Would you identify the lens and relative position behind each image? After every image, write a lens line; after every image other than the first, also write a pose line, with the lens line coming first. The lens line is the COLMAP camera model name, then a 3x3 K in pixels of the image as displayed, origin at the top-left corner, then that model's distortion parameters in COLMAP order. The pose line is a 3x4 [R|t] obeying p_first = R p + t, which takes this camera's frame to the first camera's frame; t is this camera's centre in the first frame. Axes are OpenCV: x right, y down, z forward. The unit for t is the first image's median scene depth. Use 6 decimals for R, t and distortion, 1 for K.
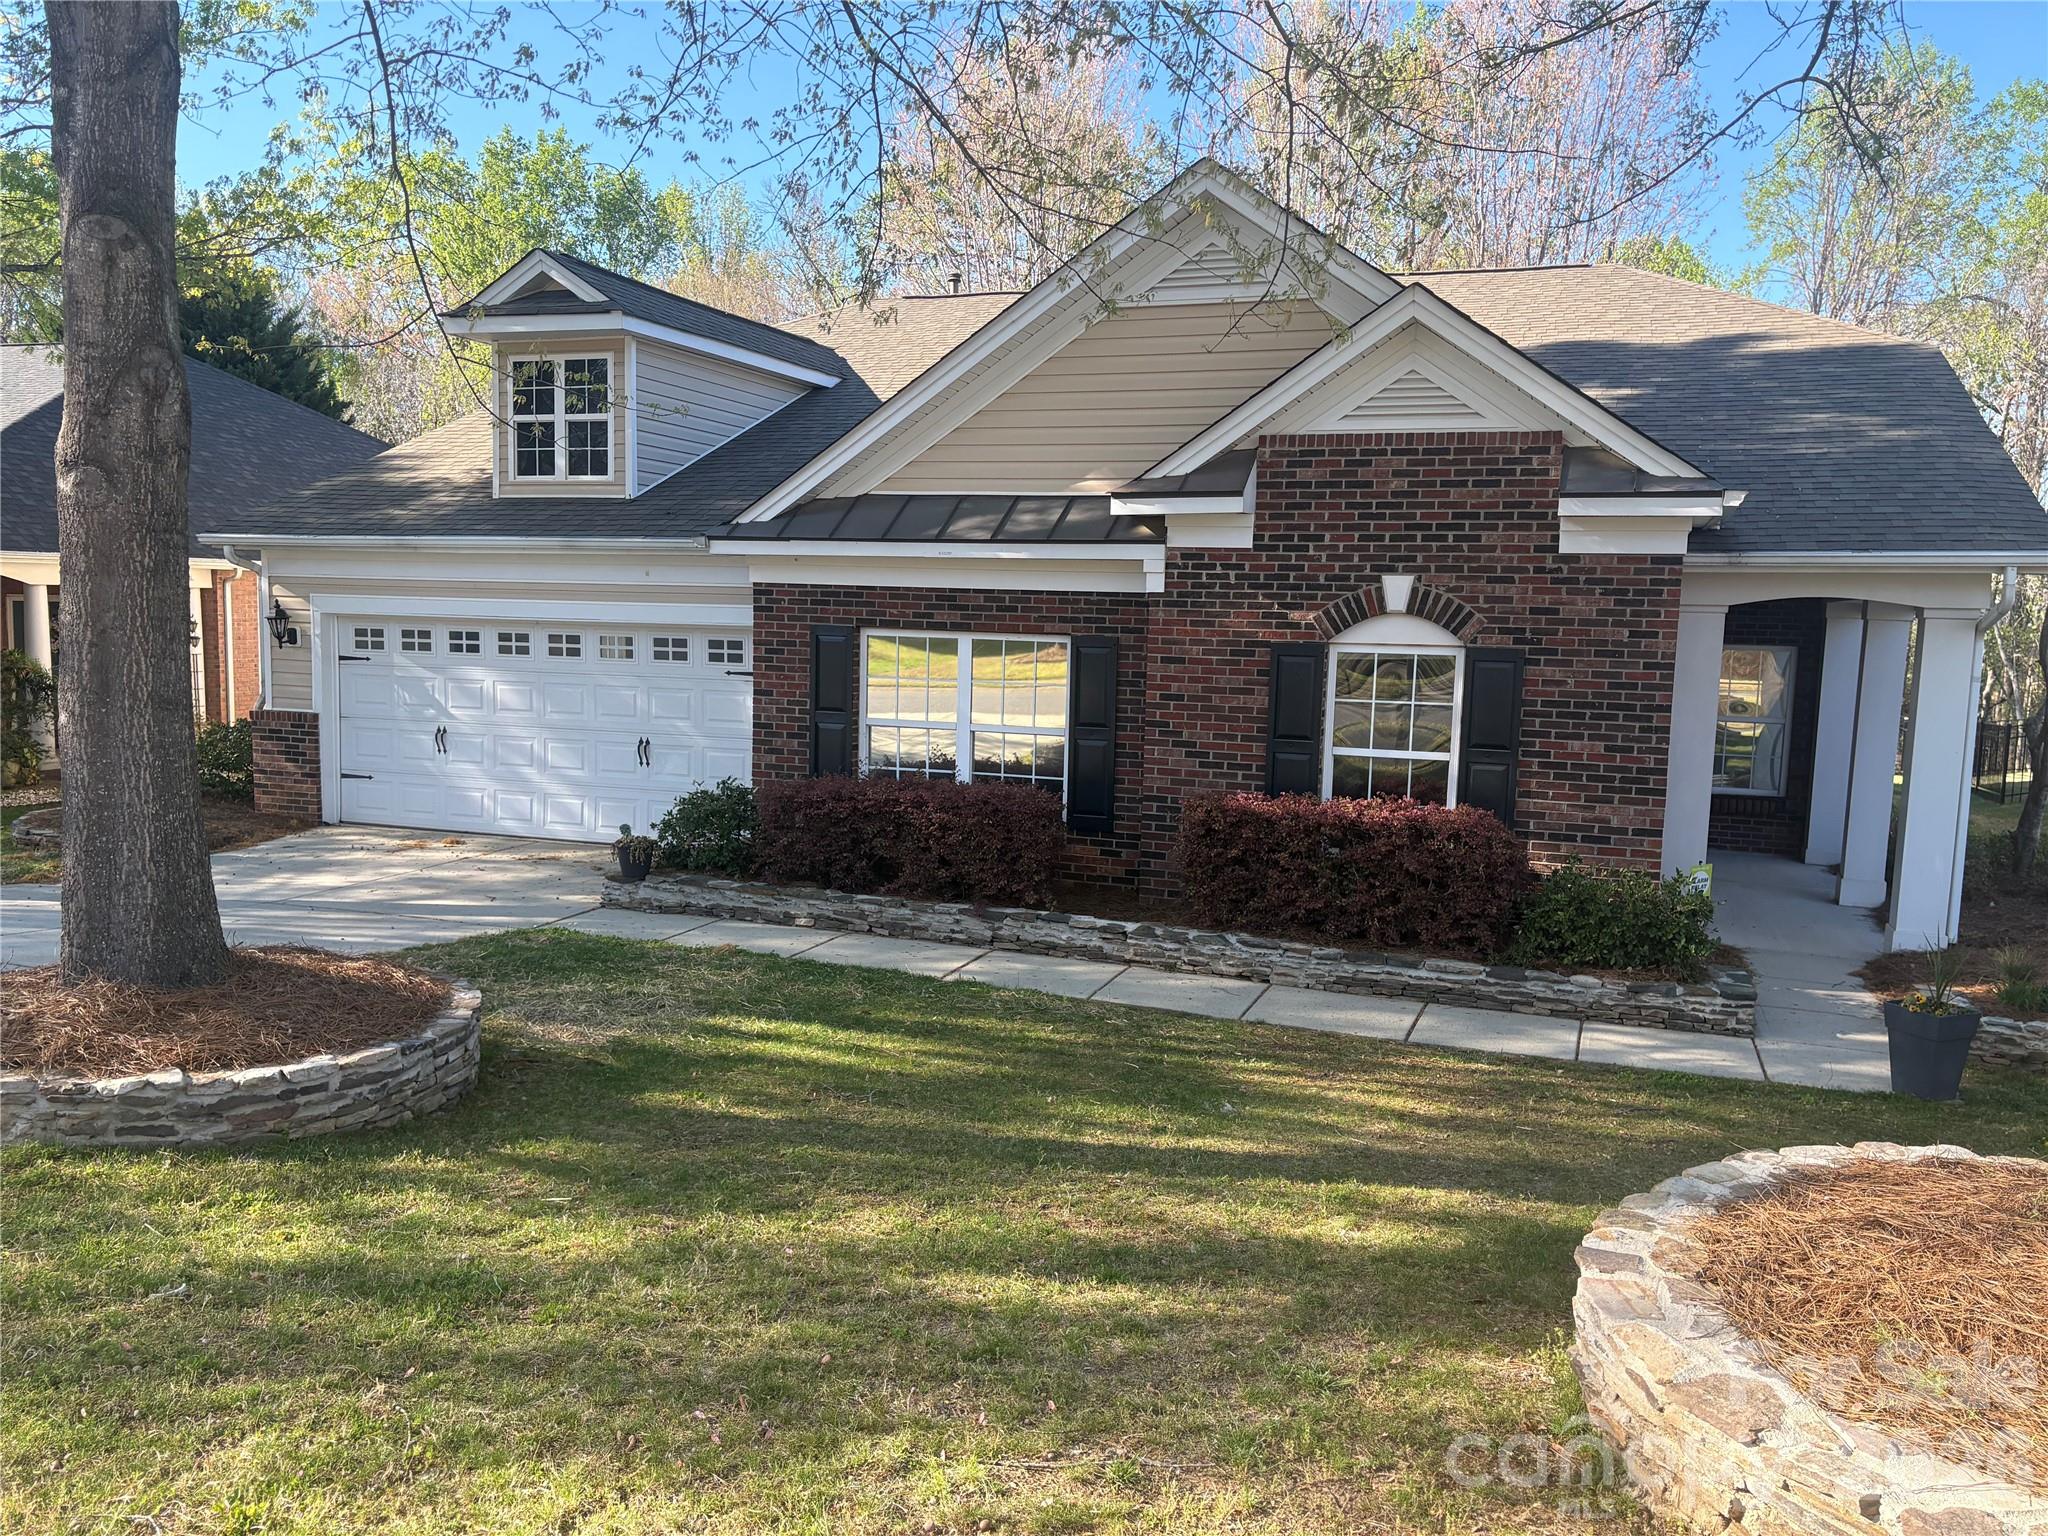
lens RADIAL K [[1477.5, 0, 1024.0], [0, 1477.5, 768.0], [0, 0, 1]] dist [0.069484, -0.093925]
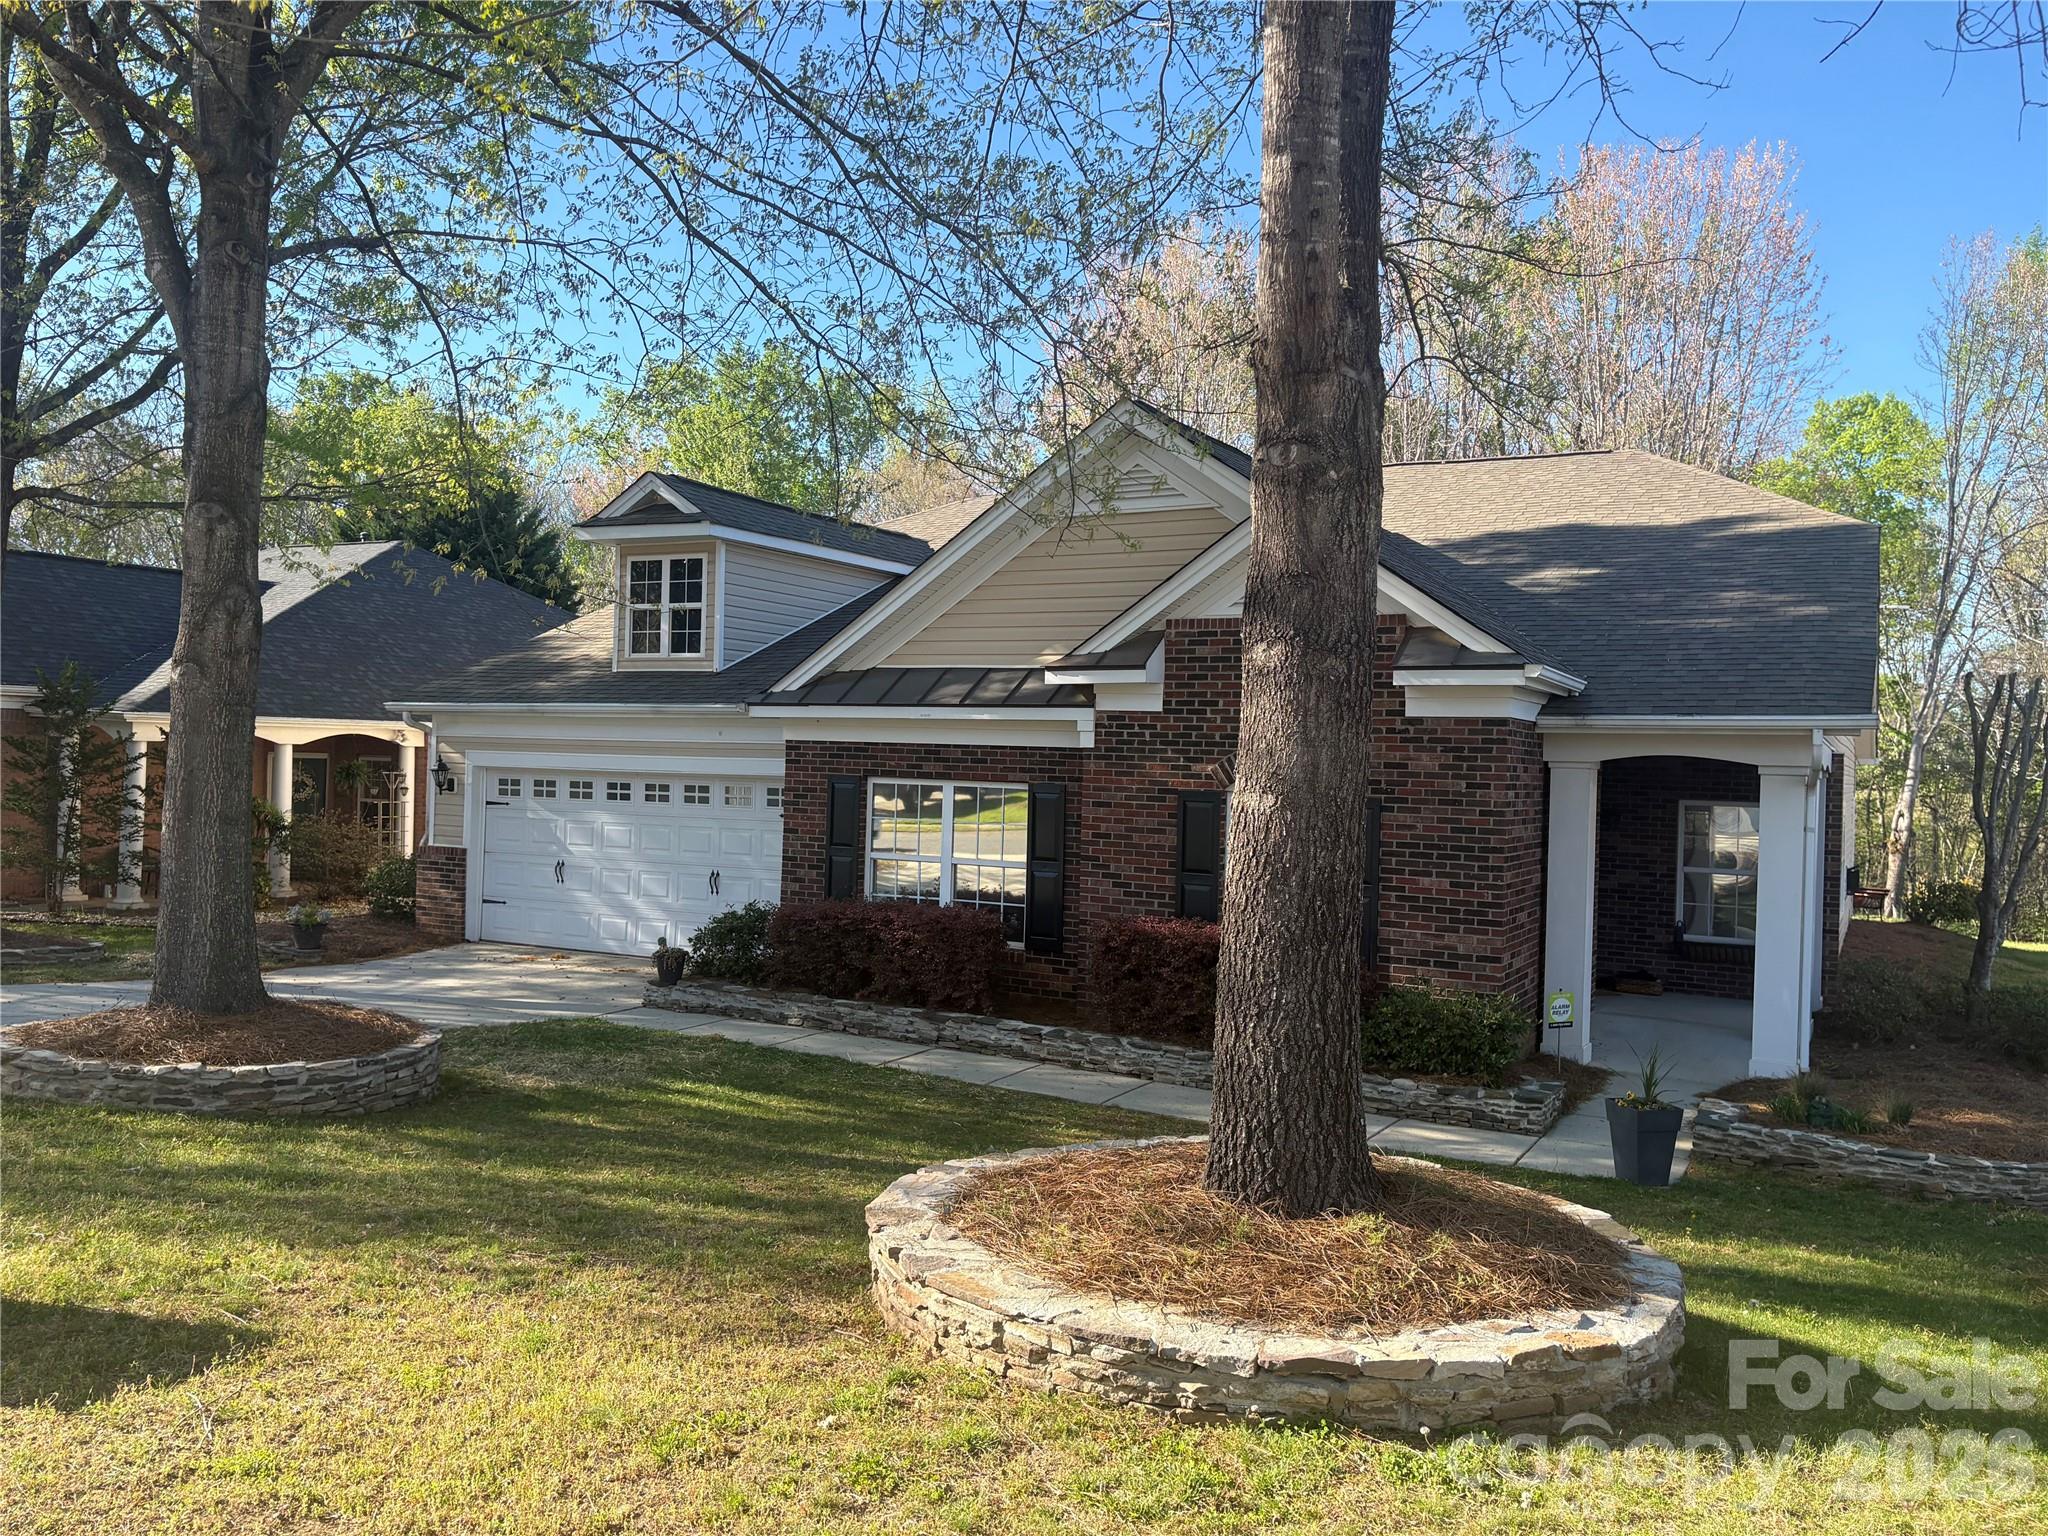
lens RADIAL K [[1477.5, 0, 1024.0], [0, 1477.5, 768.0], [0, 0, 1]] dist [0.069484, -0.093925]
pose [[0.988009, 0.004379, -0.154337, 0.212659], [-0.020977, 0.994136, -0.106083, 0.022998], [0.152968, 0.108048, 0.982307, -0.165130]]
